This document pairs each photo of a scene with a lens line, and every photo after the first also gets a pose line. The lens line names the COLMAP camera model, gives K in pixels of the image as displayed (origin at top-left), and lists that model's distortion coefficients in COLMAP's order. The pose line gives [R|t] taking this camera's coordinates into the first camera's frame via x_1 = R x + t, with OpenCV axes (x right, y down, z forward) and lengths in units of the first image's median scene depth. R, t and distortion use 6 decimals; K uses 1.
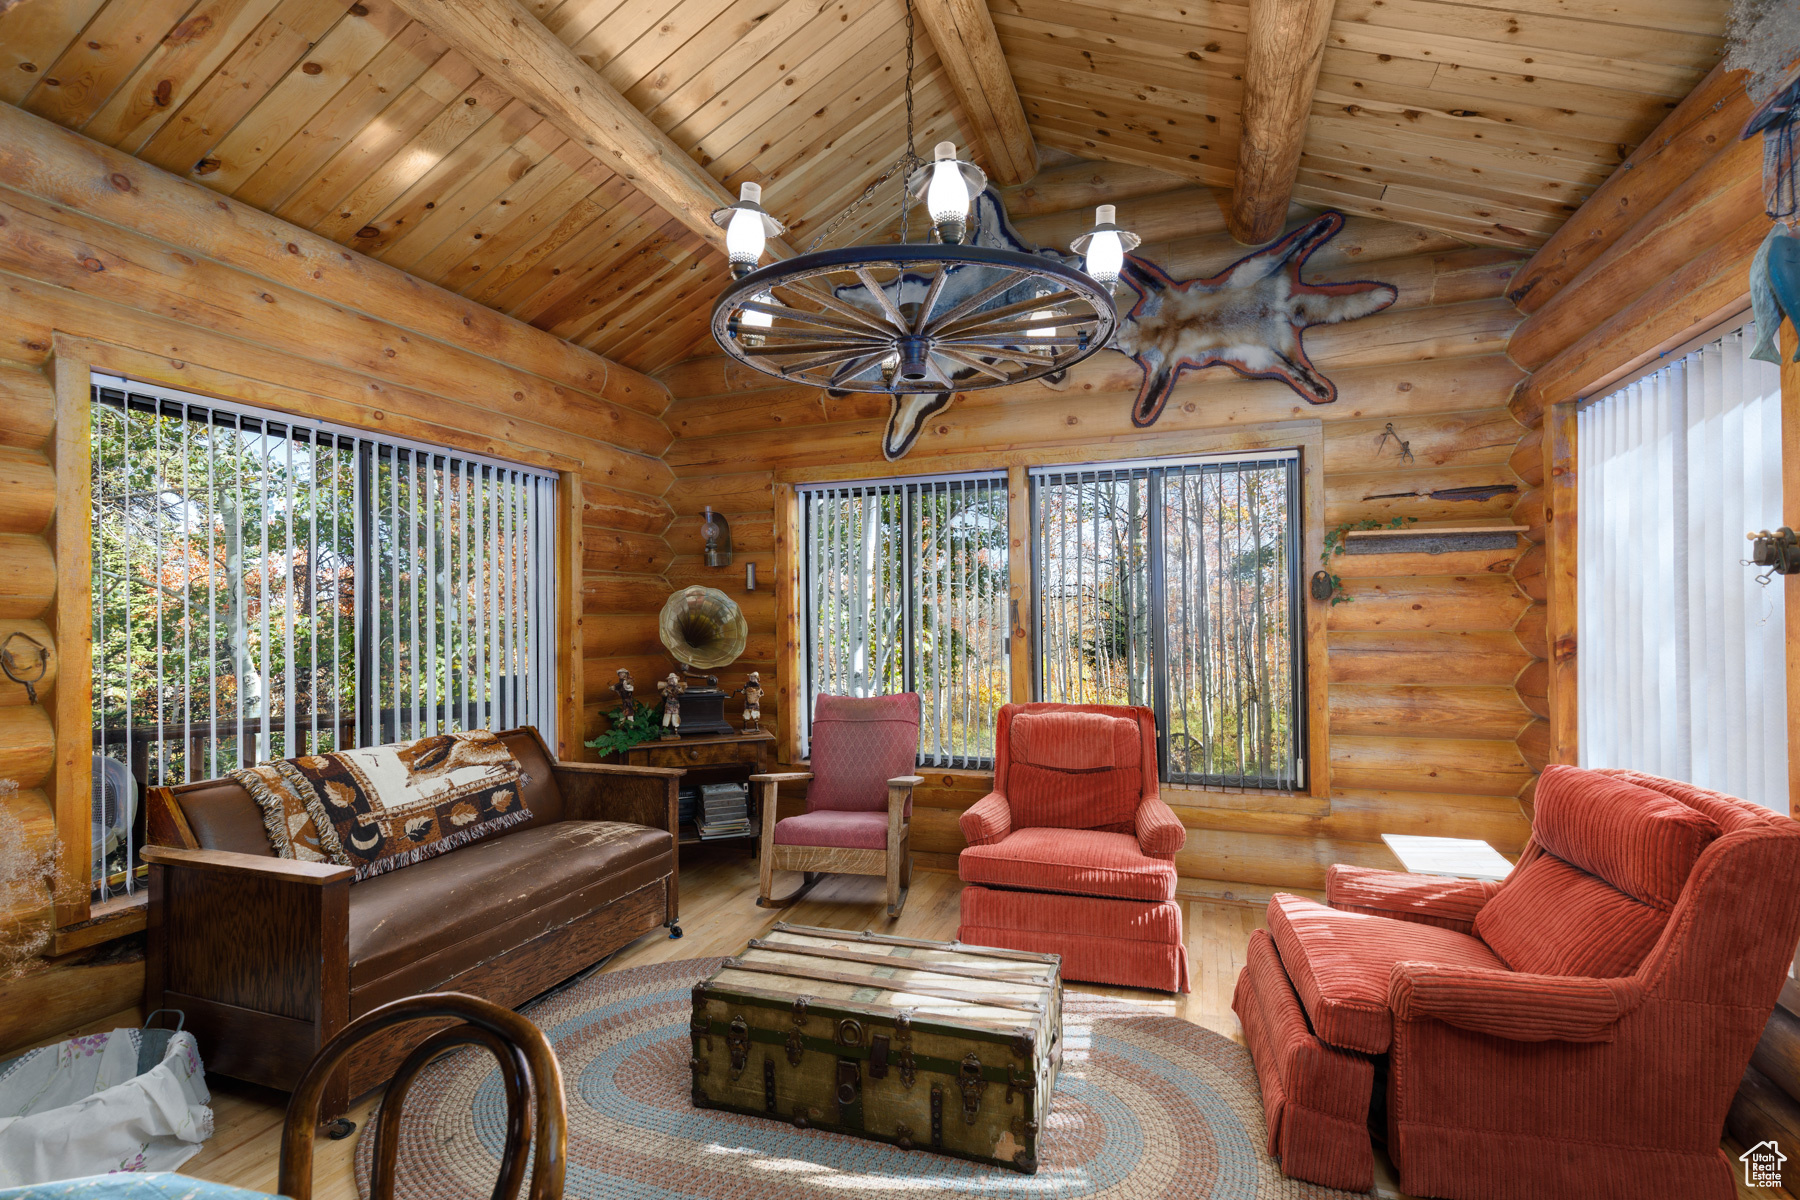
lens RADIAL K [[809.3, 0, 910.4], [0, 809.3, 606.0], [0, 0, 1]] dist [0.007749, -0.000184]
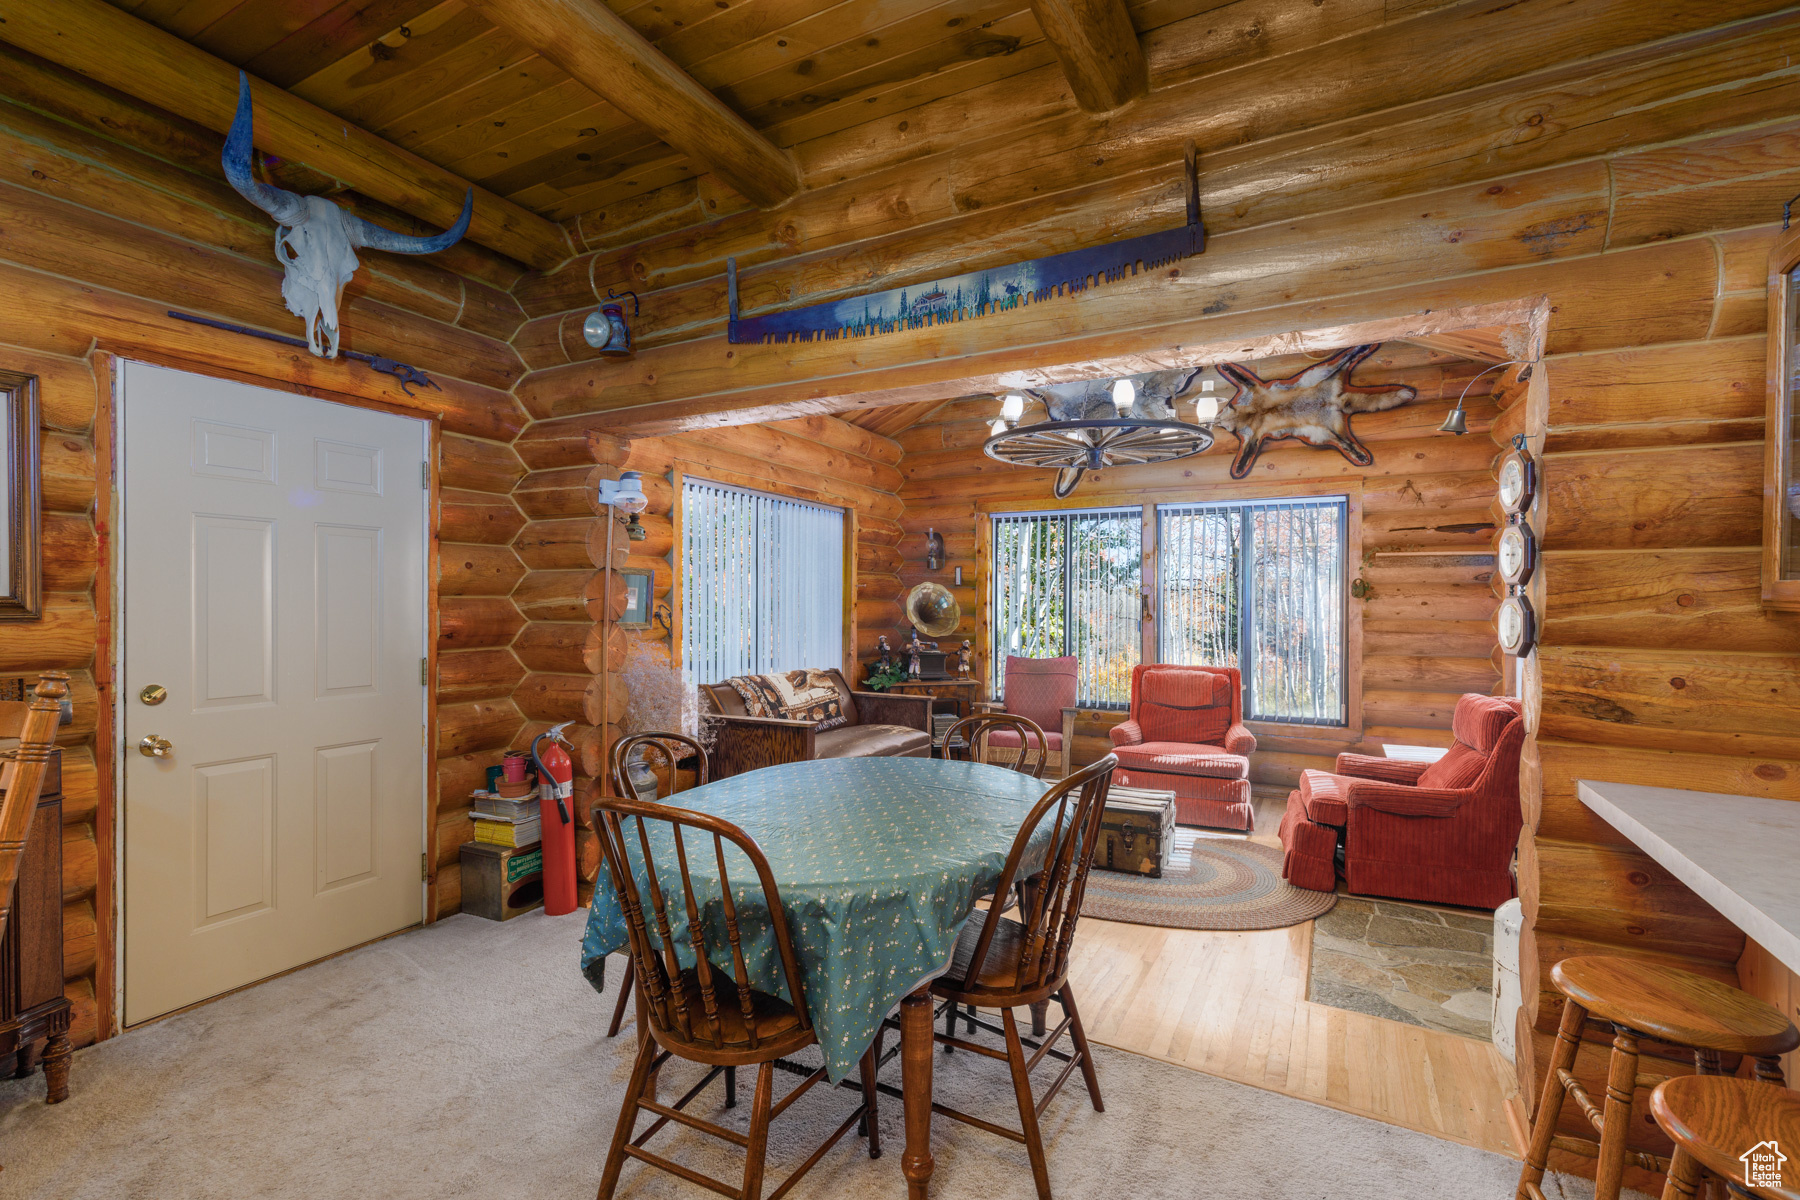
lens RADIAL K [[797.8, 0, 903.8], [0, 797.8, 605.2], [0, 0, 1]] dist [-0.000640, 0.000199]
pose [[0.989471, 0.015588, -0.143886, -0.108385], [-0.013977, 0.999828, 0.012198, 0.000187], [0.144052, -0.010058, 0.989519, -0.558400]]
